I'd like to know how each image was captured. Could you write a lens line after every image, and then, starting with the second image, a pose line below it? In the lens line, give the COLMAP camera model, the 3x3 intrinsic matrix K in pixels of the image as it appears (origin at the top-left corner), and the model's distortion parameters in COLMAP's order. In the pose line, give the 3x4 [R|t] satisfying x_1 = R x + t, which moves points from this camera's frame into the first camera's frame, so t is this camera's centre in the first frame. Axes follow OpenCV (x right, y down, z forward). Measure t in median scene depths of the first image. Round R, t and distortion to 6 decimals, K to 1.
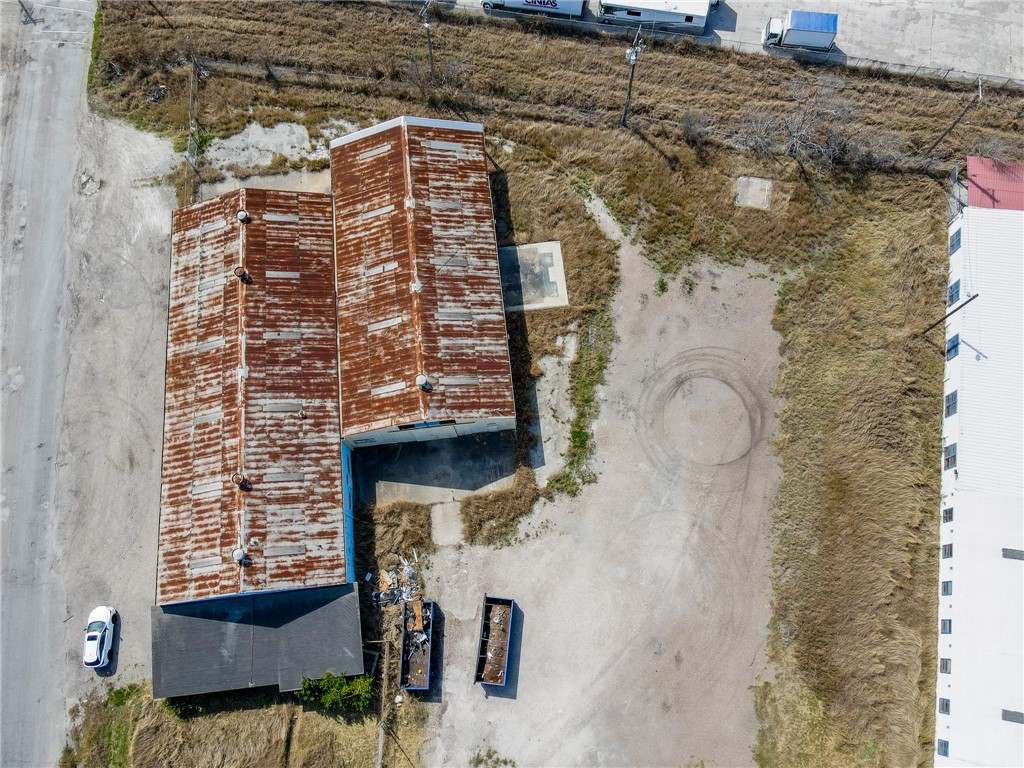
lens RADIAL K [[742.1, 0, 511.3], [0, 742.1, 377.8], [0, 0, 1]] dist [0.016679, 0.000846]
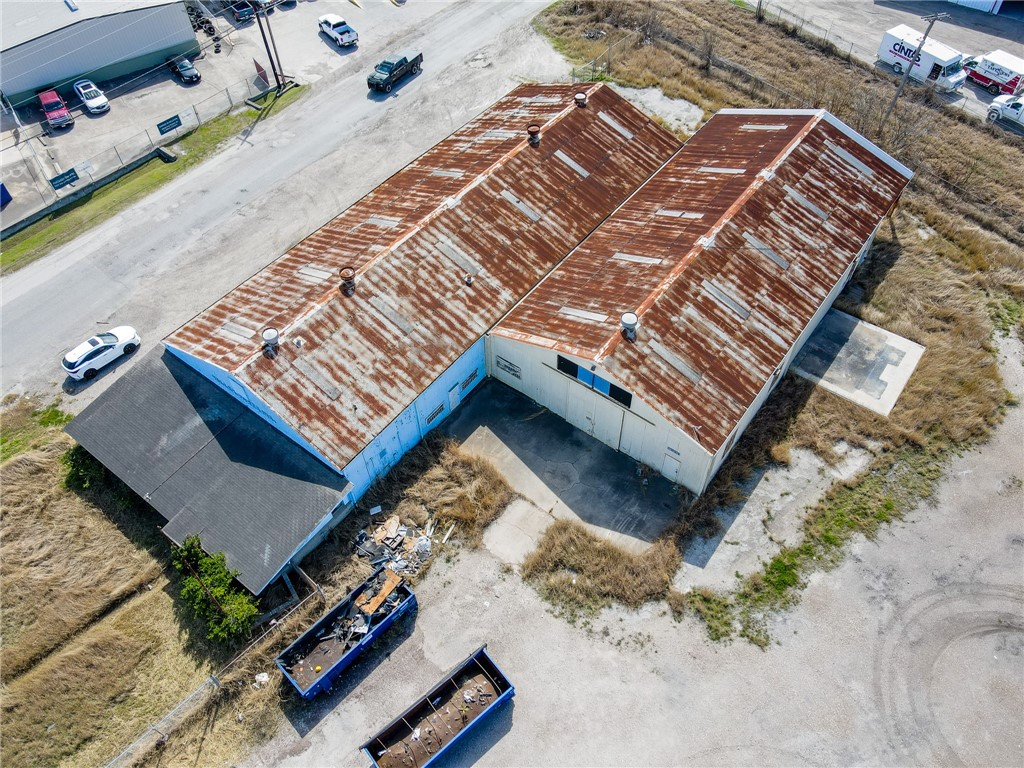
lens RADIAL K [[742.1, 0, 513.3], [0, 742.1, 383.4], [0, 0, 1]] dist [0.016679, 0.000846]
pose [[0.726457, 0.543226, -0.420910, 0.106436], [-0.652099, 0.738184, -0.172772, 0.213738], [0.216855, 0.399986, 0.890497, 0.389930]]
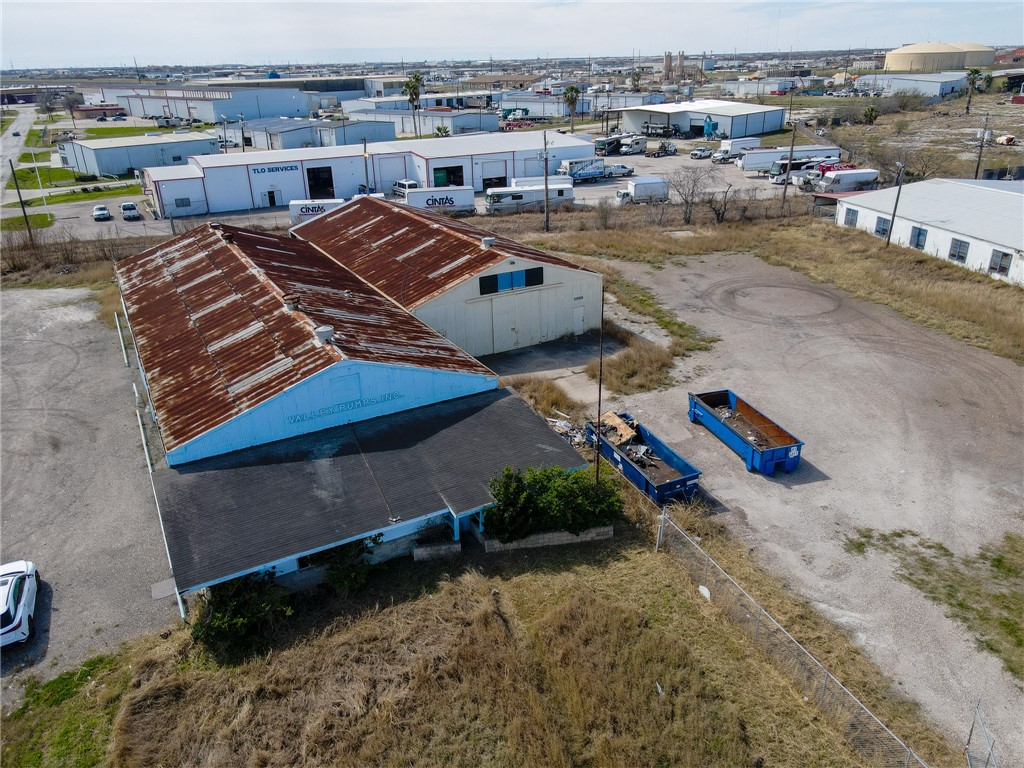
lens RADIAL K [[742.1, 0, 511.8], [0, 742.1, 380.1], [0, 0, 1]] dist [0.016679, 0.000846]
pose [[0.921679, -0.145567, 0.359608, -0.395301], [0.365753, 0.635104, -0.680344, 0.639671], [-0.129352, 0.758586, 0.638604, 0.553251]]
